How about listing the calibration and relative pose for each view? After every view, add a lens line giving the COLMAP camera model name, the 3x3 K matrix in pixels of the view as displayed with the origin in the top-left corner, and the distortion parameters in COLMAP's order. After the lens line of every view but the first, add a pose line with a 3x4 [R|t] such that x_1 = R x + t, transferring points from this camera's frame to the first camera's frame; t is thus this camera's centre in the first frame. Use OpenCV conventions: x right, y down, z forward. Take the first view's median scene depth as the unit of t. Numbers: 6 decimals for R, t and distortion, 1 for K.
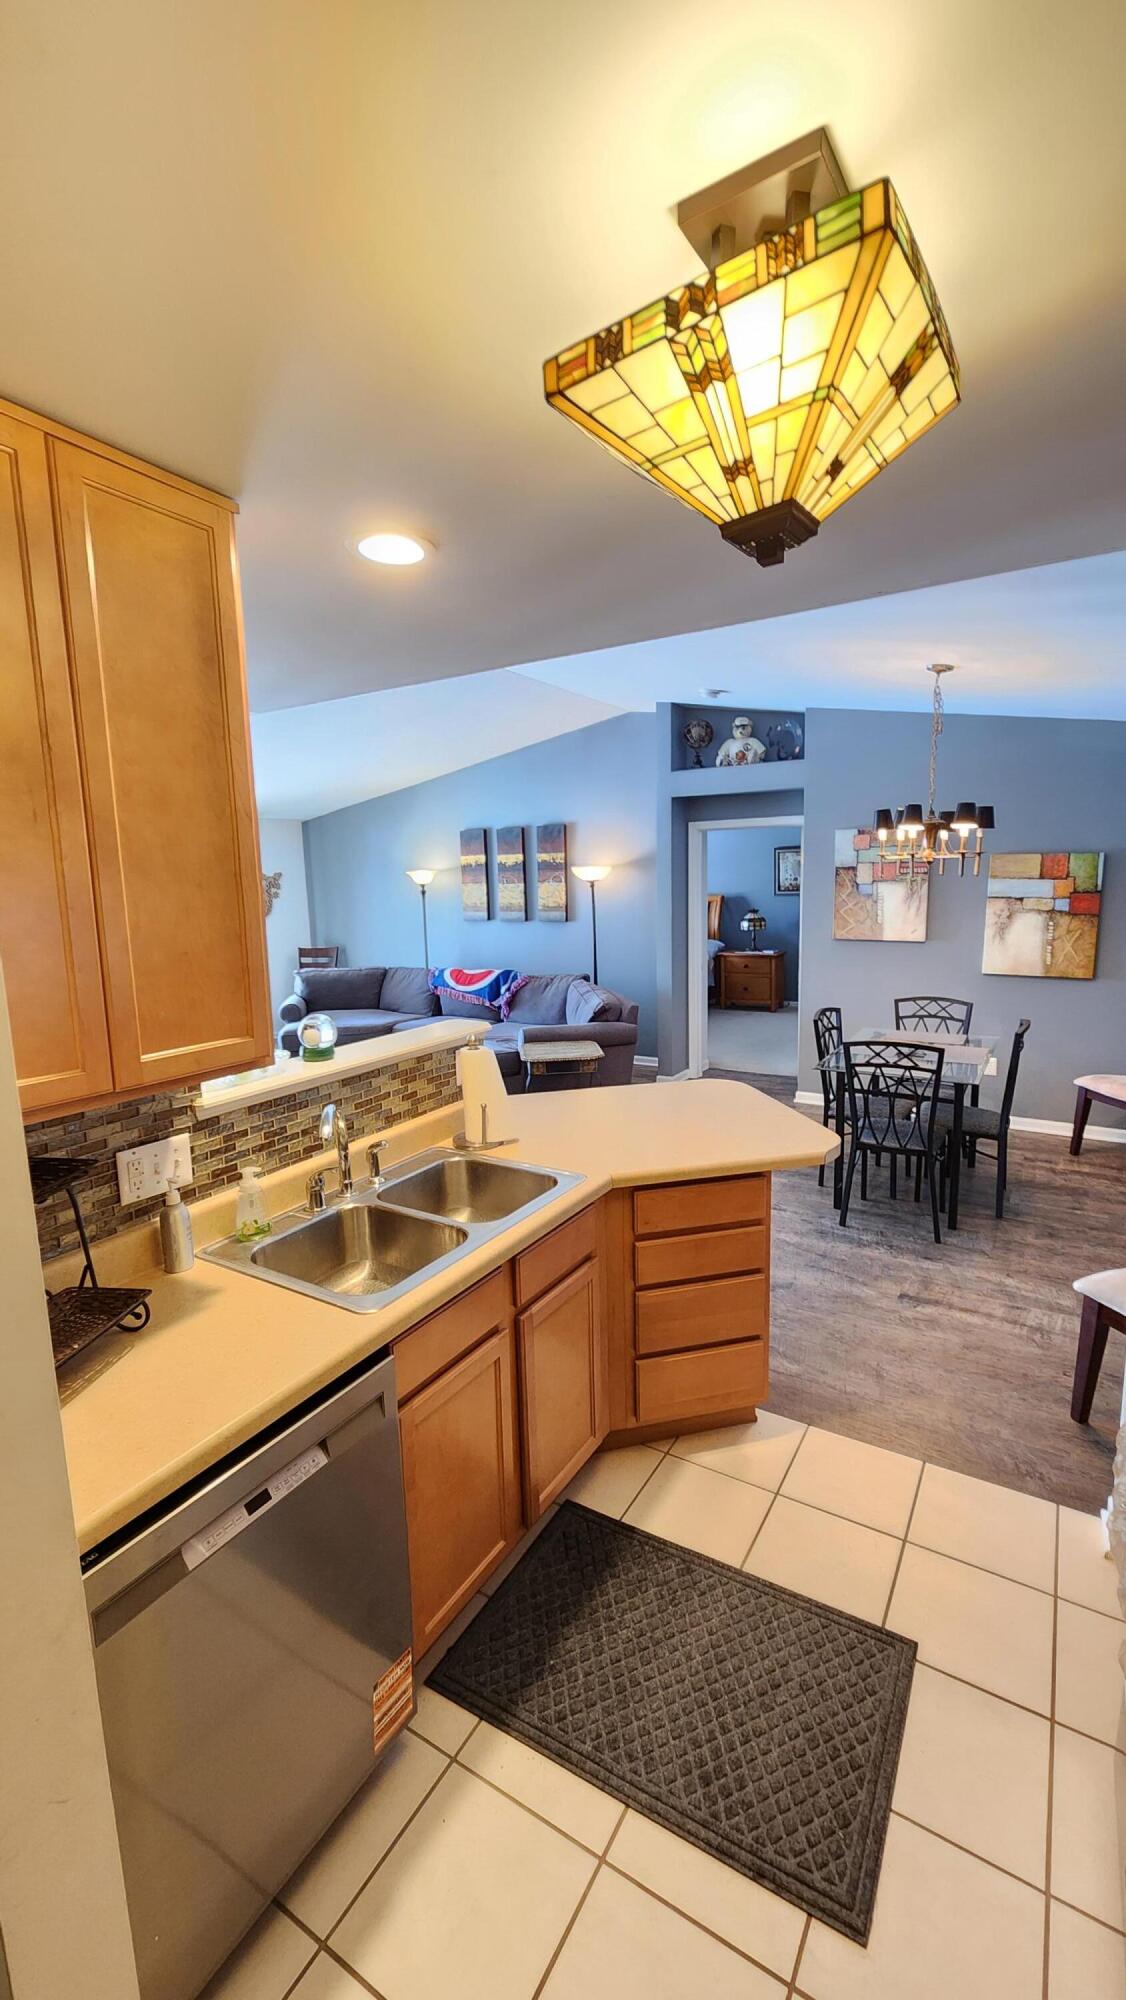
lens RADIAL K [[821.4, 0, 572.0], [0, 821.4, 1006.8], [0, 0, 1]] dist [-0.000351, -0.000406]
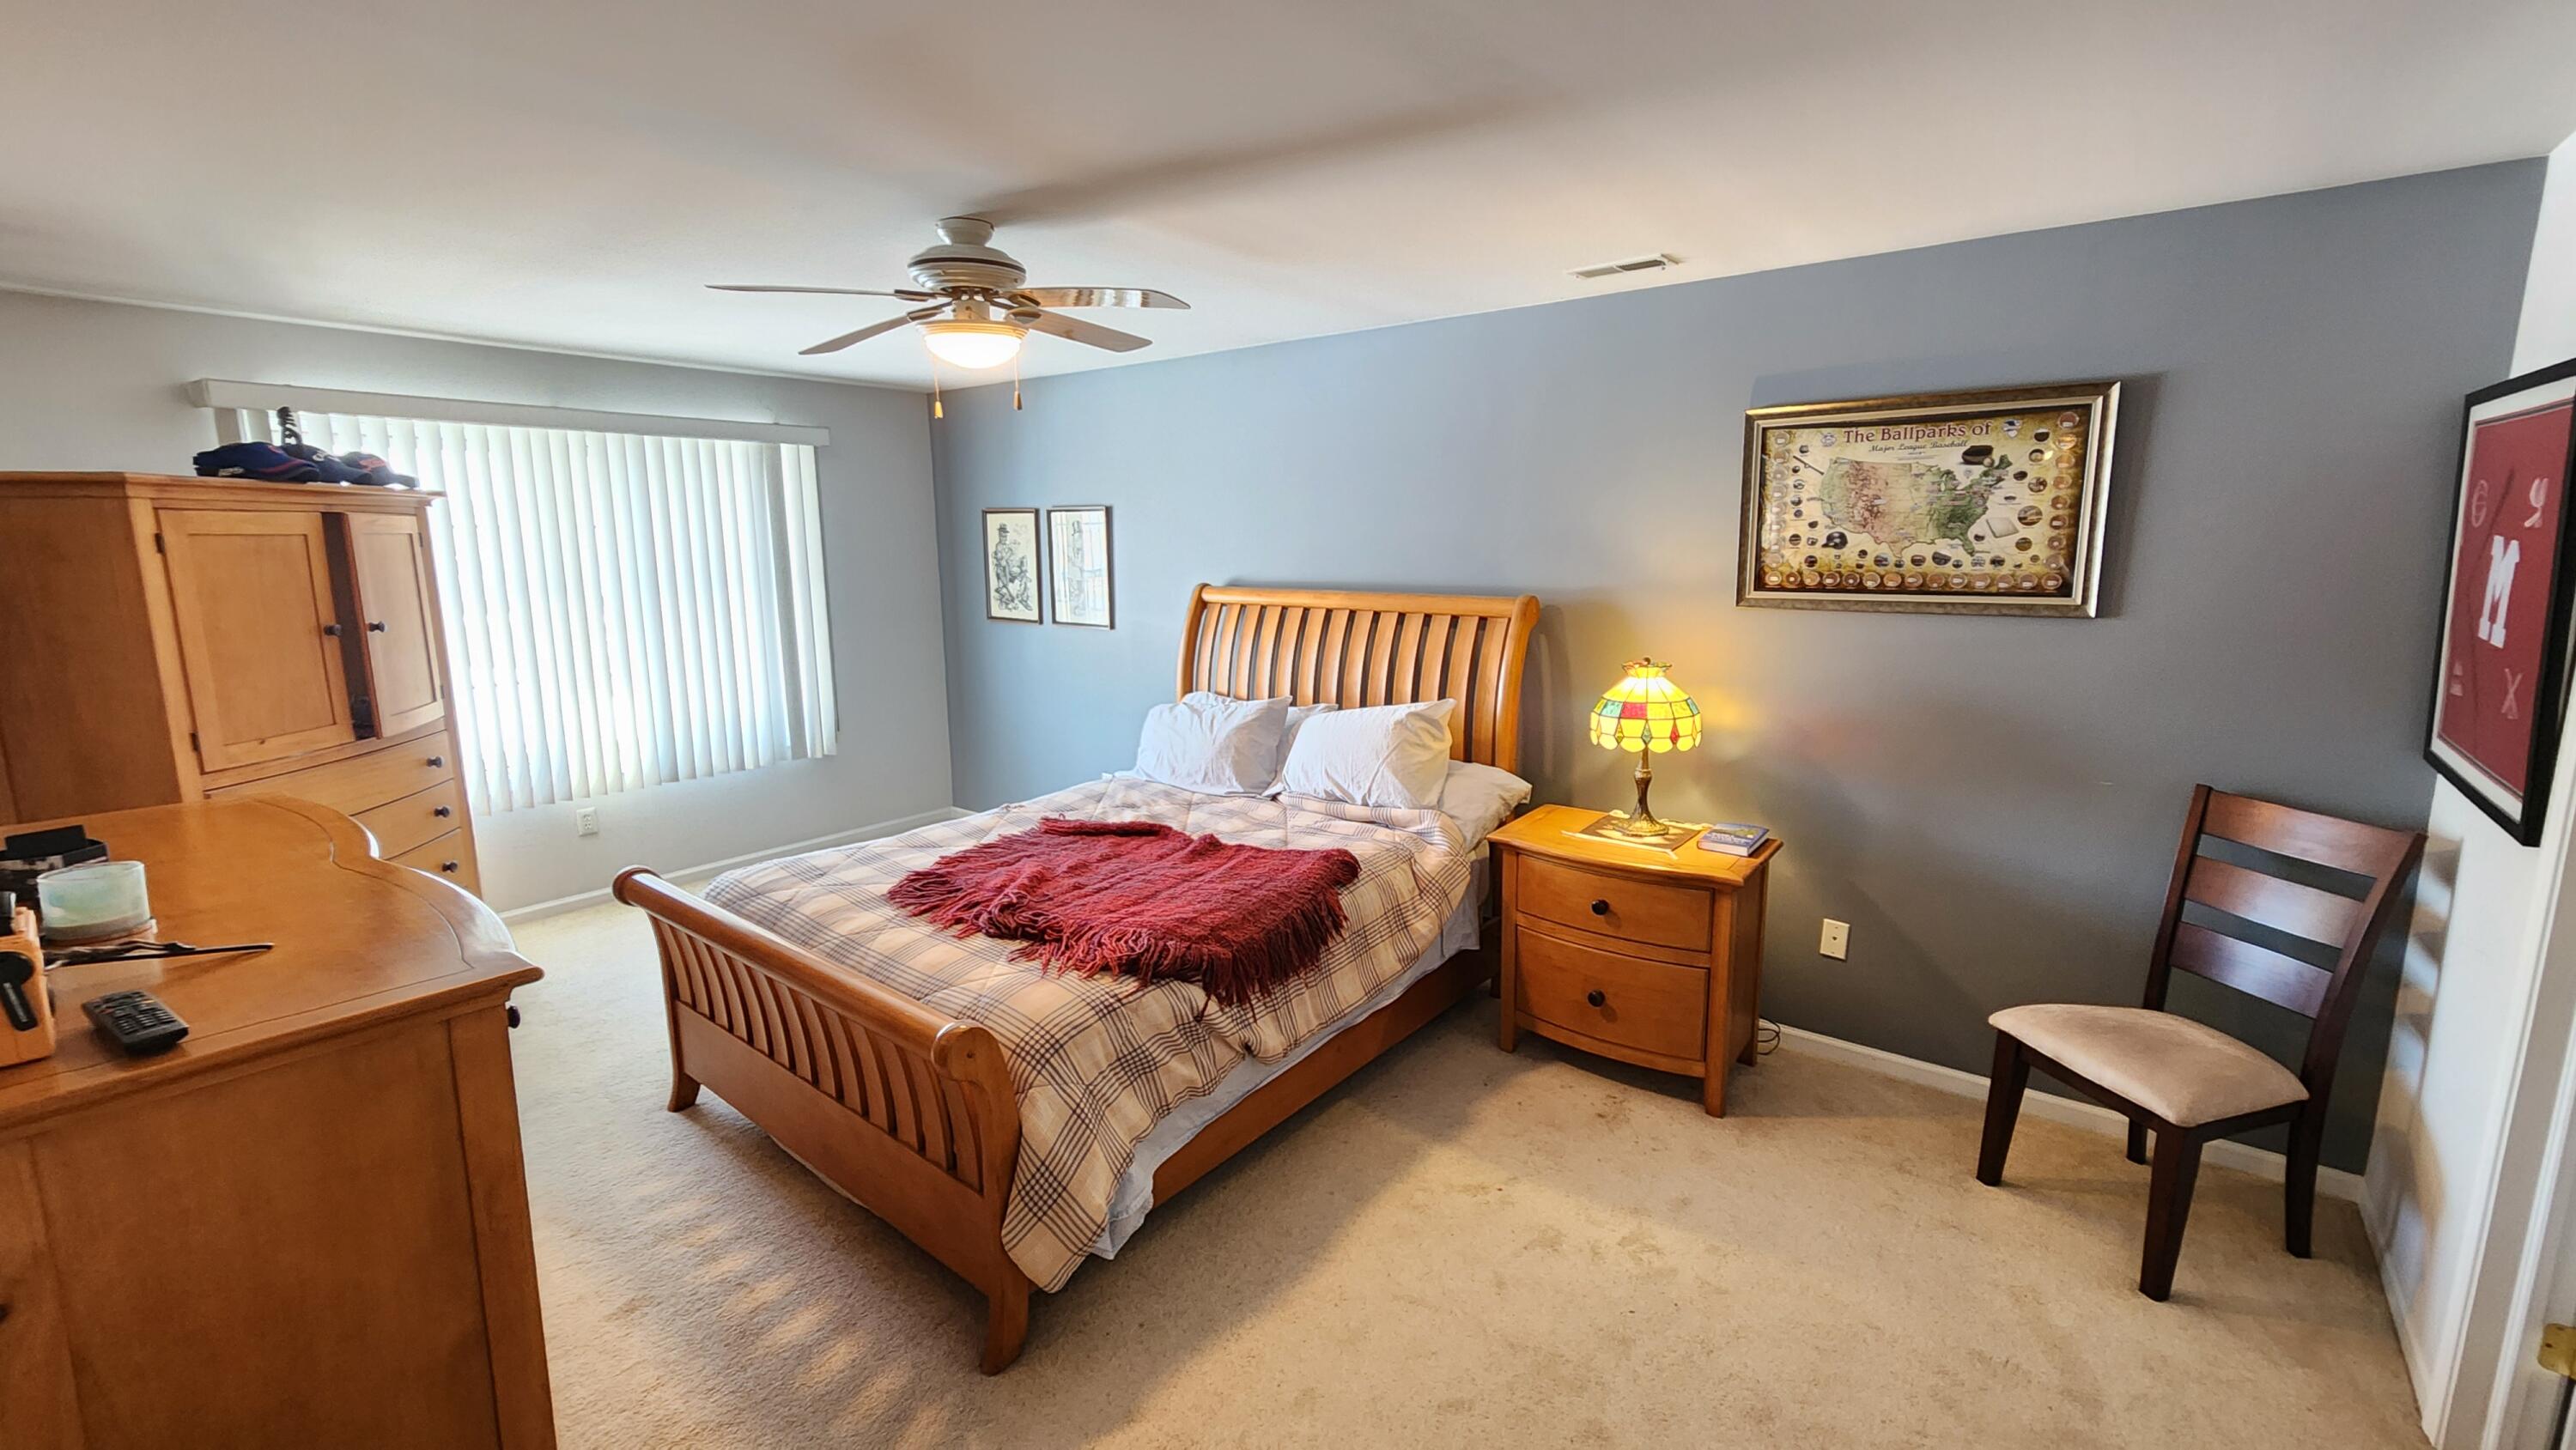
lens RADIAL K [[1057.9, 0, 1288.3], [0, 1057.9, 701.4], [0, 0, 1]] dist [-0.000351, -0.000406]
pose [[0.991211, 0.037674, -0.126812, 0.265175], [-0.037519, 0.999289, 0.003610, -0.175371], [0.126857, 0.001179, 0.991920, 1.138950]]
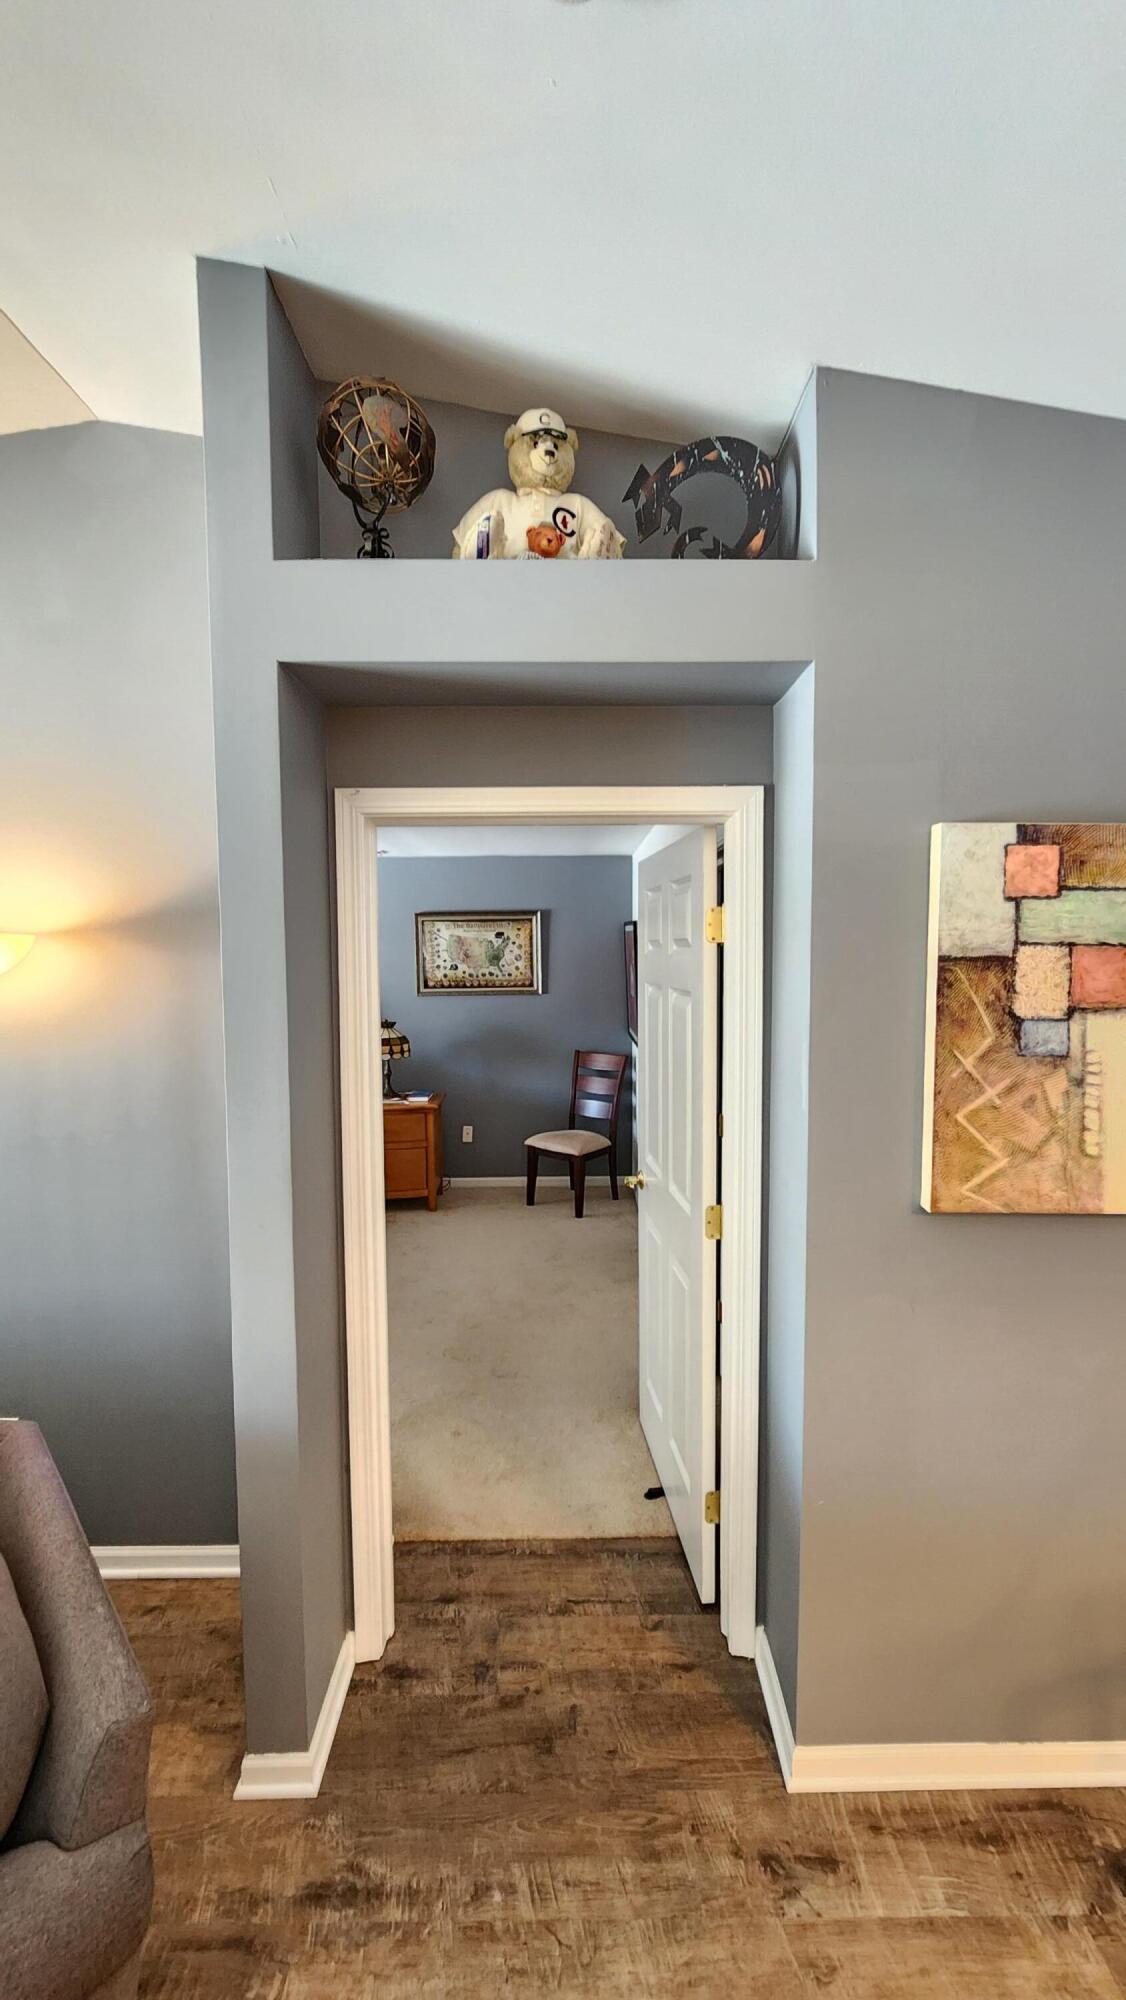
lens RADIAL K [[821.4, 0, 572.0], [0, 821.4, 1006.8], [0, 0, 1]] dist [-0.000351, -0.000406]
pose [[0.852799, -0.022838, 0.521740, 0.067851], [0.070922, 0.994853, -0.072377, -0.133575], [-0.517402, 0.098726, 0.850029, 0.779993]]
